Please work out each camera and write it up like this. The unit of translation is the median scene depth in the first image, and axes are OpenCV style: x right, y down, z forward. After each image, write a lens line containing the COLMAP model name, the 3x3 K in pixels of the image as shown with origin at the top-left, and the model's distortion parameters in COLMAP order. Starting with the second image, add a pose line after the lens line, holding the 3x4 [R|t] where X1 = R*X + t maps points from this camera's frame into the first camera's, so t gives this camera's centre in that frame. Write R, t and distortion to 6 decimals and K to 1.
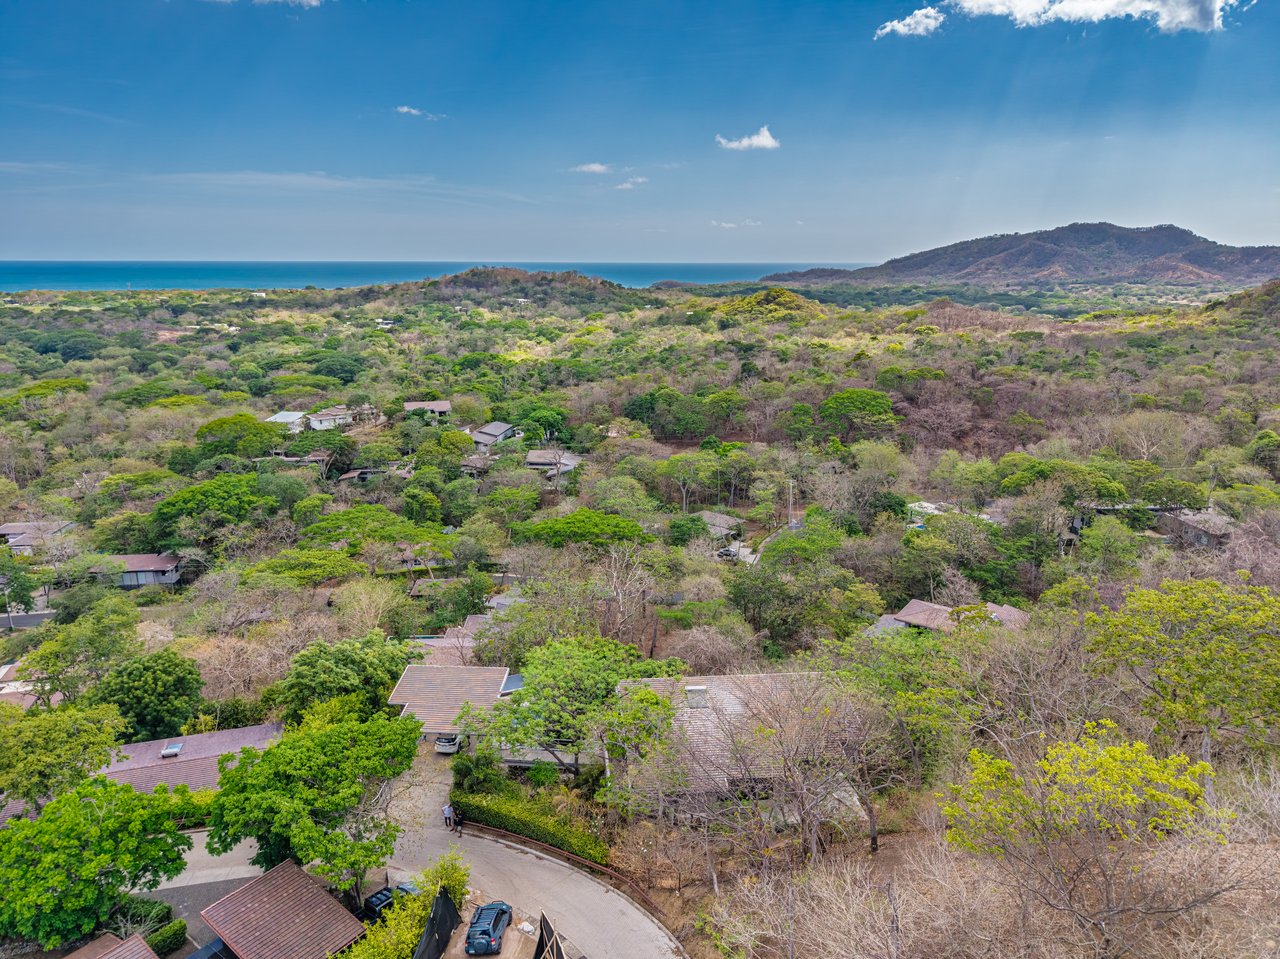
lens RADIAL K [[850.8, 0, 639.2], [0, 850.8, 481.4], [0, 0, 1]] dist [0.032432, -0.034156]
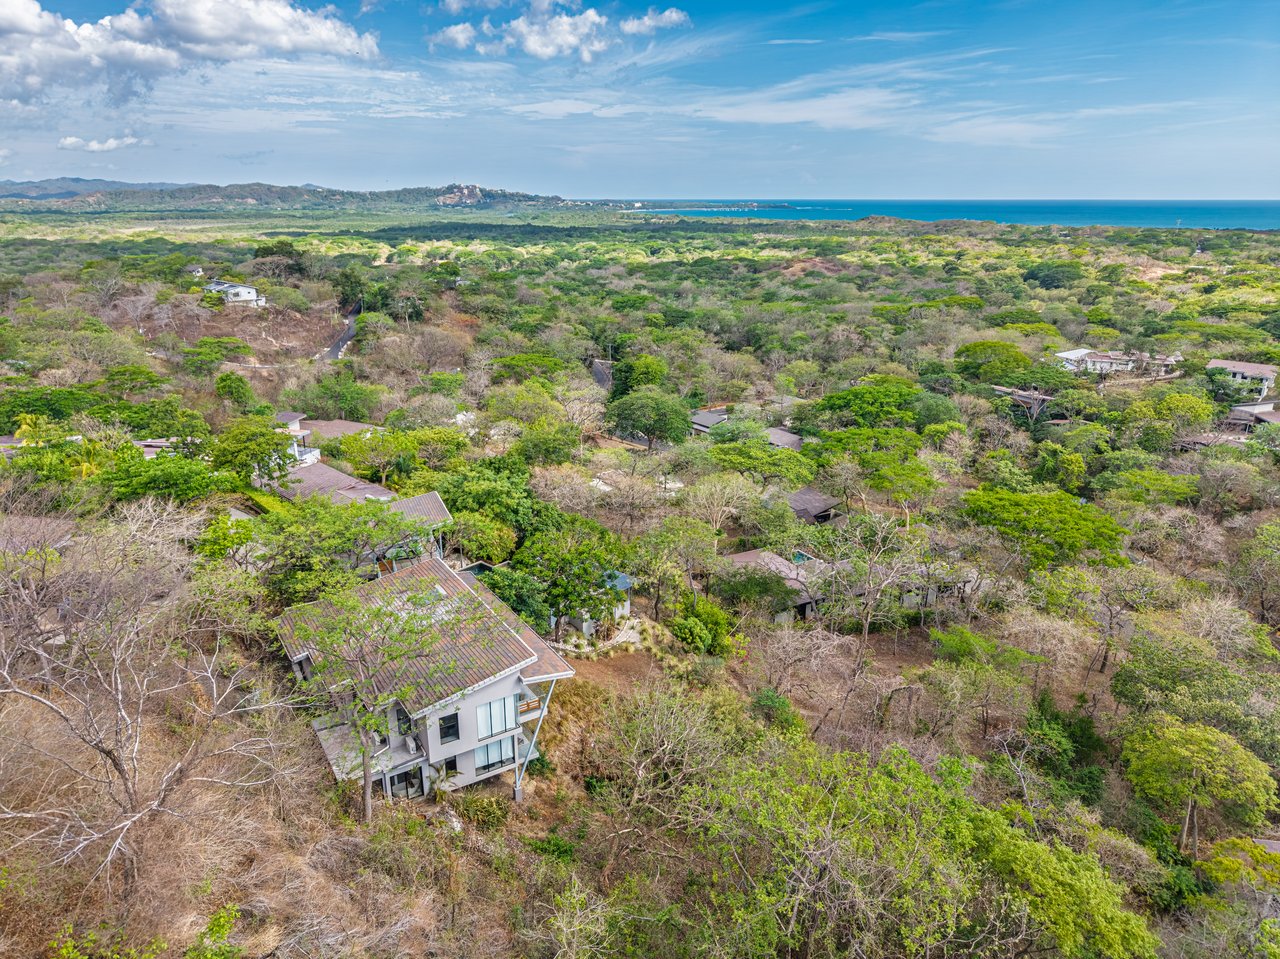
lens RADIAL K [[850.8, 0, 638.7], [0, 850.8, 479.6], [0, 0, 1]] dist [0.032432, -0.034156]
pose [[0.452353, 0.279282, -0.846982, 0.188816], [-0.225167, 0.954700, 0.194544, -0.019797], [0.862947, 0.102710, 0.494746, 0.155286]]
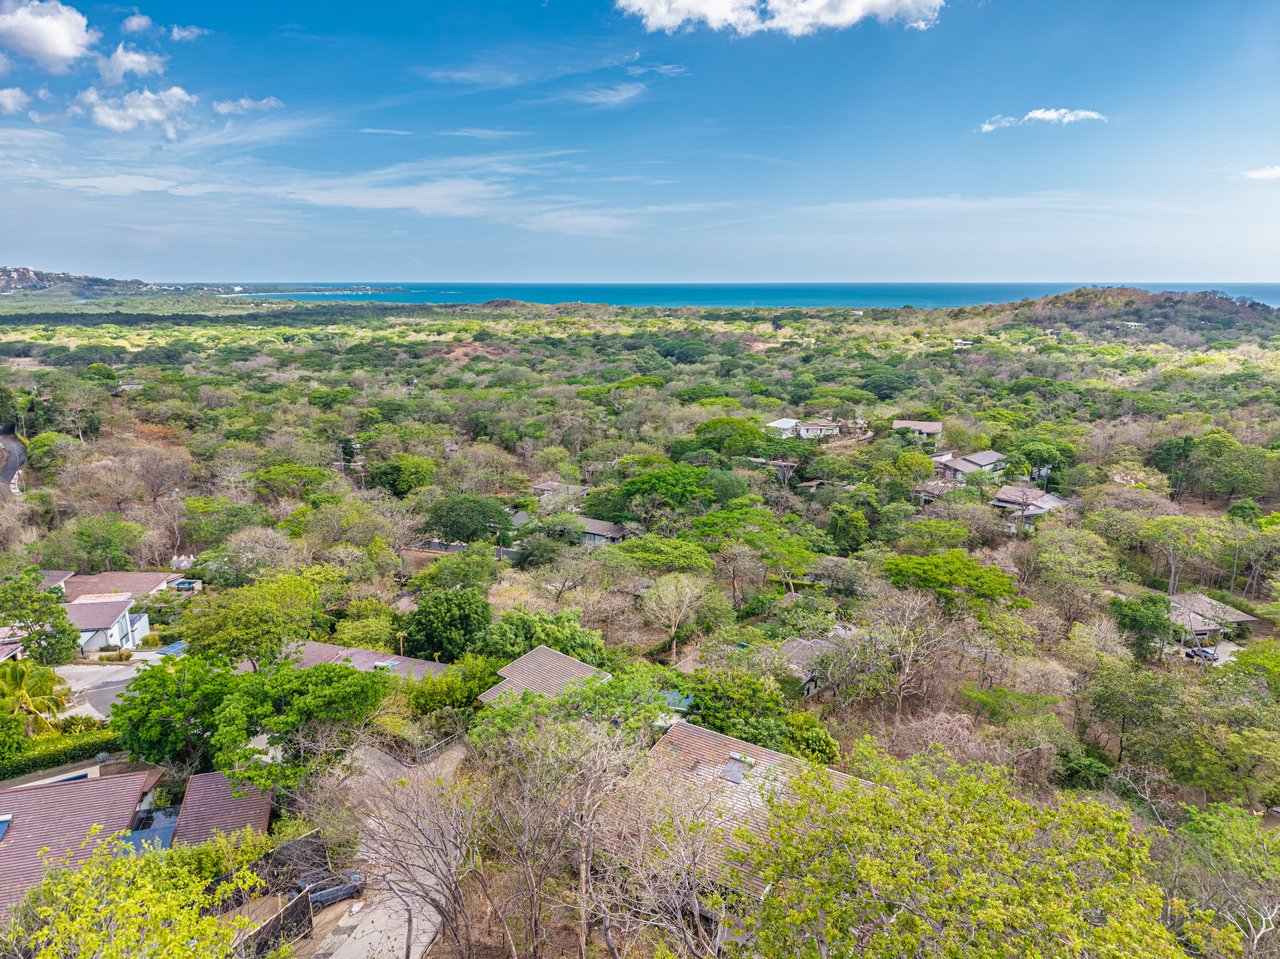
lens RADIAL K [[850.8, 0, 635.1], [0, 850.8, 483.5], [0, 0, 1]] dist [0.032432, -0.034156]
pose [[0.780265, 0.142133, -0.609085, 0.095947], [-0.154985, 0.987403, 0.031874, -0.006380], [0.605943, 0.069529, 0.792464, 0.056567]]
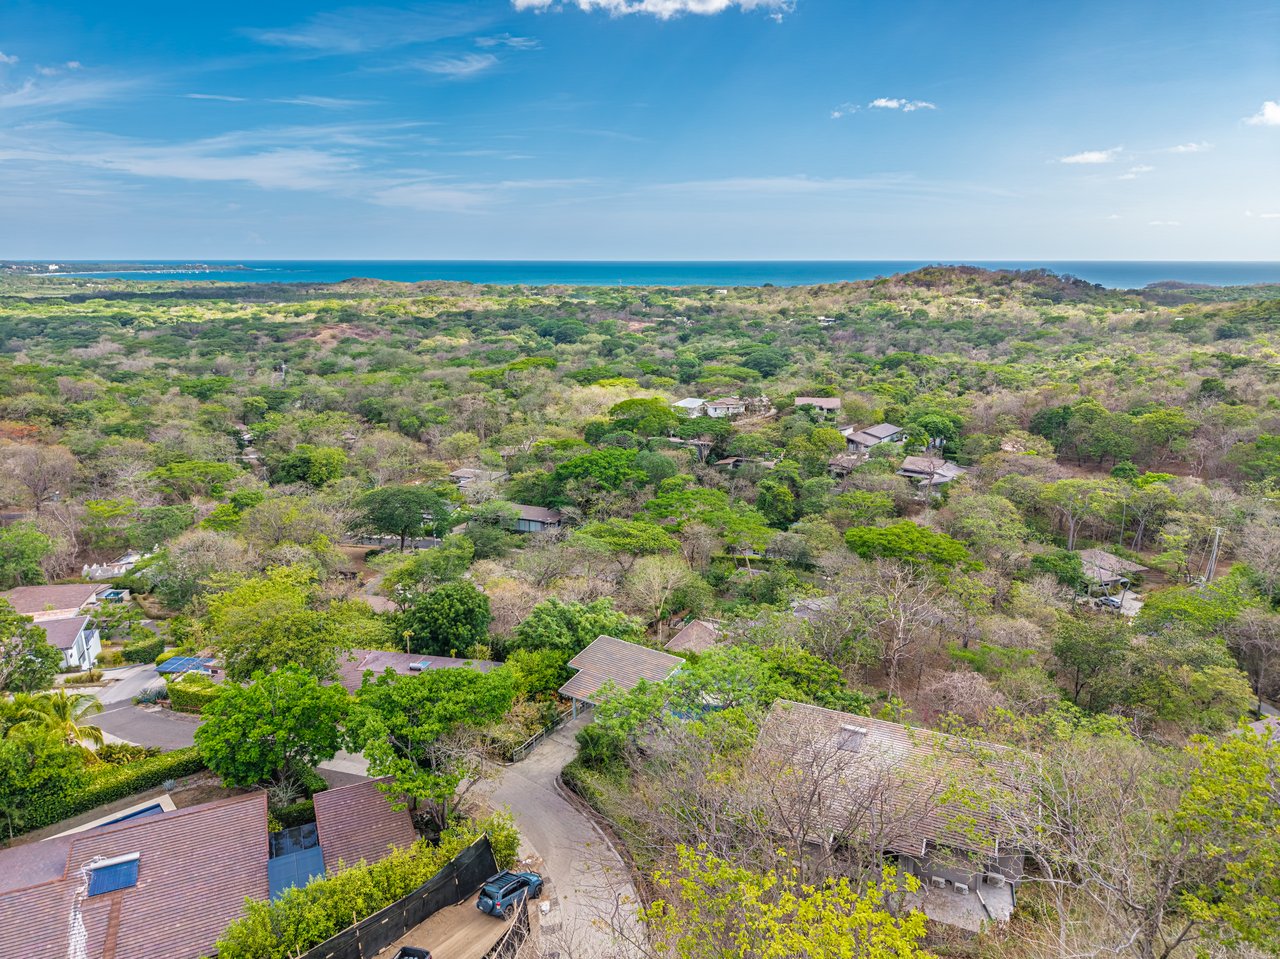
lens RADIAL K [[850.8, 0, 635.3], [0, 850.8, 482.0], [0, 0, 1]] dist [0.032432, -0.034156]
pose [[0.869104, 0.123042, -0.479081, 0.055518], [-0.122279, 0.991949, 0.032935, -0.002319], [0.479276, 0.029957, 0.877153, 0.024311]]
